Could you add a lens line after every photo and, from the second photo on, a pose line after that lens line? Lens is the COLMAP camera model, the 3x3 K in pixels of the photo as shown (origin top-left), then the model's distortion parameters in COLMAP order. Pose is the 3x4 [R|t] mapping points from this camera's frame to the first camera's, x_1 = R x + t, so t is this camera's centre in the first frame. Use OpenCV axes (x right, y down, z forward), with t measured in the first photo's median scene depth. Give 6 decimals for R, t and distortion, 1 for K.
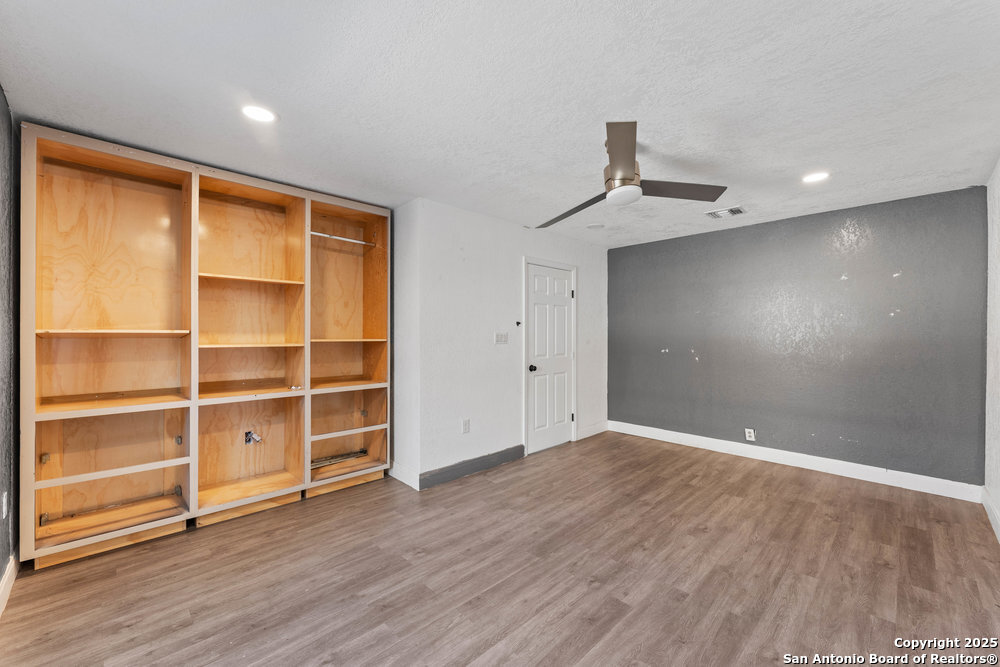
lens RADIAL K [[406.2, 0, 499.6], [0, 406.2, 334.9], [0, 0, 1]] dist [-0.008055, -0.000239]
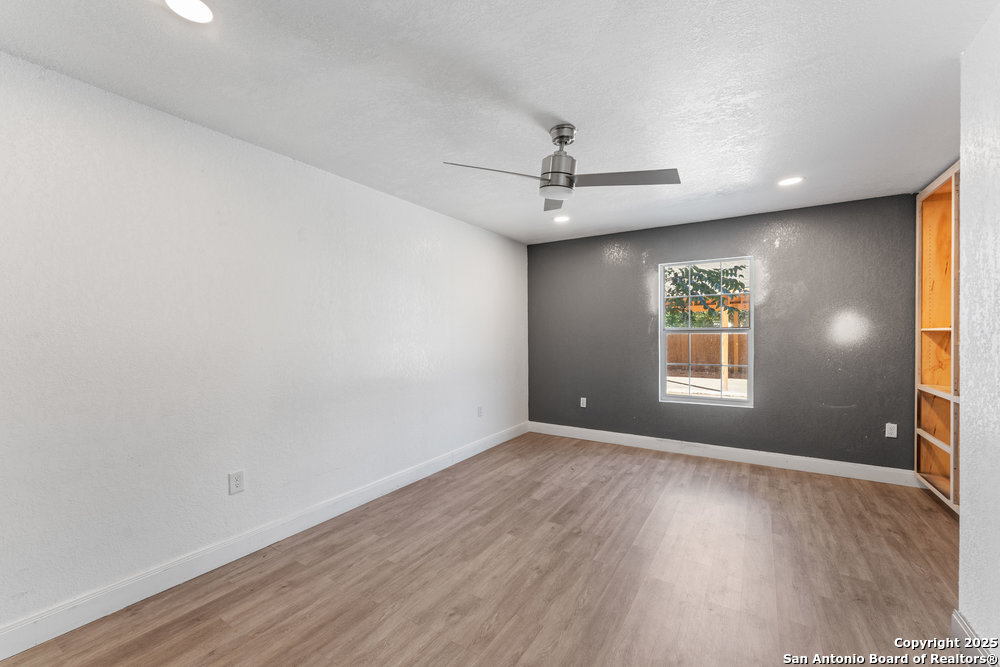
lens RADIAL K [[406.2, 0, 500.3], [0, 406.2, 334.1], [0, 0, 1]] dist [-0.008055, -0.000239]
pose [[-0.975584, 0.005604, -0.219556, 0.694396], [0.005537, 0.999984, 0.000920, -0.002604], [0.219557, -0.000318, -0.975600, 2.040488]]
